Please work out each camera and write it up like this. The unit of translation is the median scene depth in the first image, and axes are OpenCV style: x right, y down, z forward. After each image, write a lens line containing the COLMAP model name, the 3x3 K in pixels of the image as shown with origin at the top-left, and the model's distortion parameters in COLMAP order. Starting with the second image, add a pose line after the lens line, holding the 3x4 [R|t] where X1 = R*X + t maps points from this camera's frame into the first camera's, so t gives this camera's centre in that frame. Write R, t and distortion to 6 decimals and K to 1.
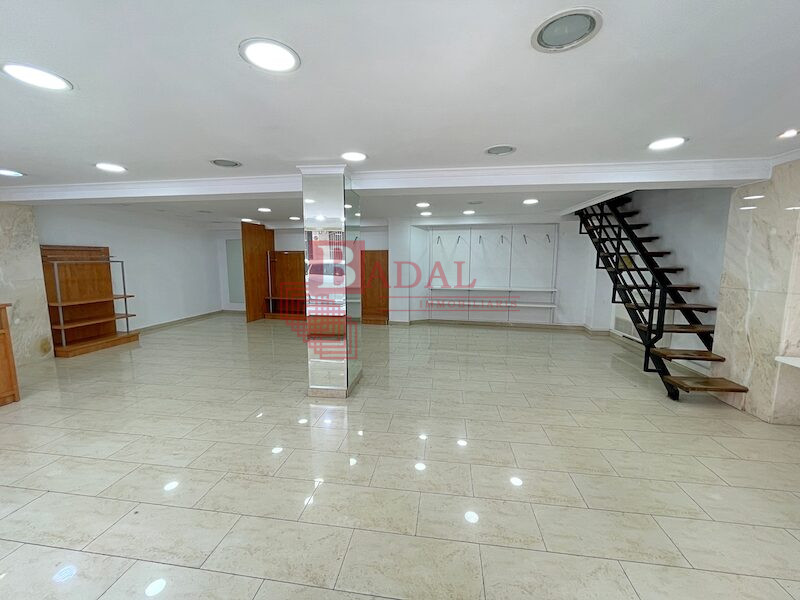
lens RADIAL K [[322.2, 0, 400.0], [0, 322.2, 300.0], [0, 0, 1]] dist [-0.000255, -0.000335]
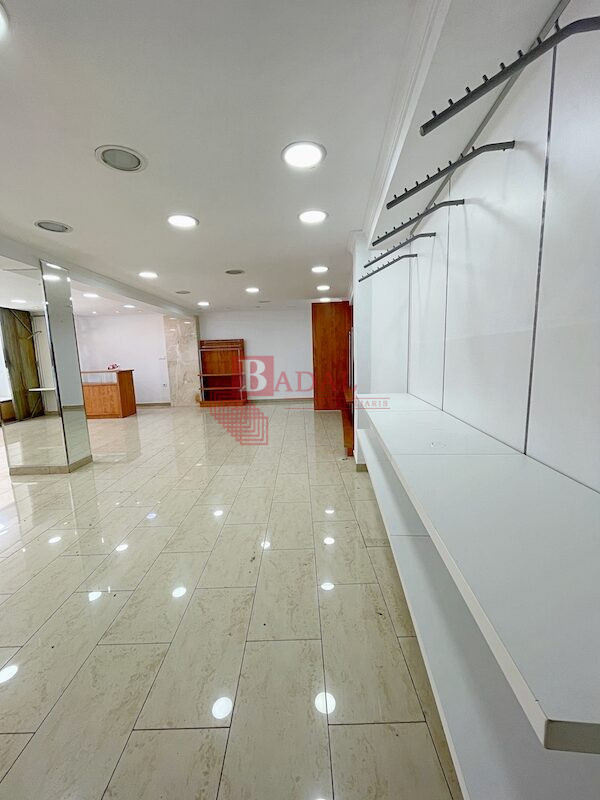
lens RADIAL K [[323.6, 0, 300.0], [0, 323.6, 400.0], [0, 0, 1]] dist [-0.000345, -0.000117]
pose [[0.137334, 0.134546, -0.981344, 0.579401], [-0.090964, 0.988258, 0.122764, -0.093610], [0.986339, 0.072407, 0.147961, 1.041771]]
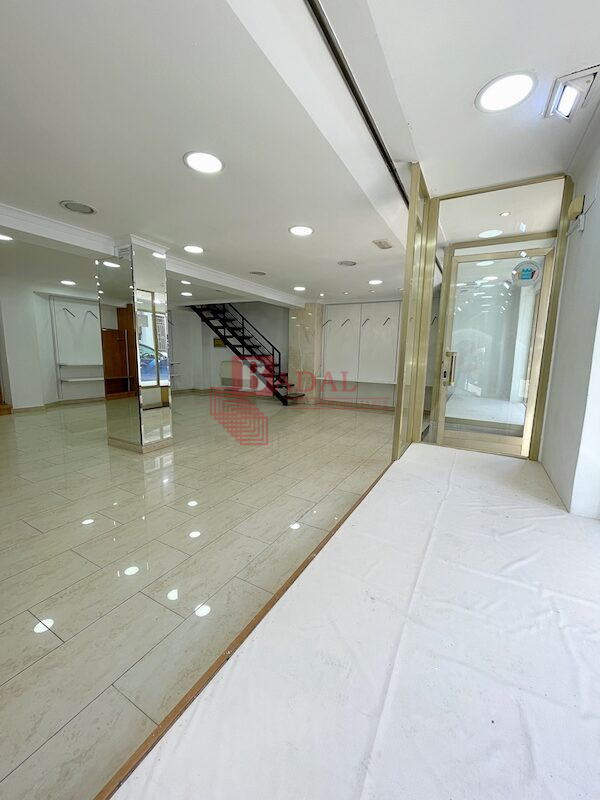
lens RADIAL K [[322.2, 0, 300.0], [0, 322.2, 400.0], [0, 0, 1]] dist [-0.000255, -0.000335]
pose [[0.368550, -0.129407, 0.920557, -0.632936], [0.093158, 0.990420, 0.101932, 0.036072], [-0.924928, 0.048191, 0.377074, 0.062015]]
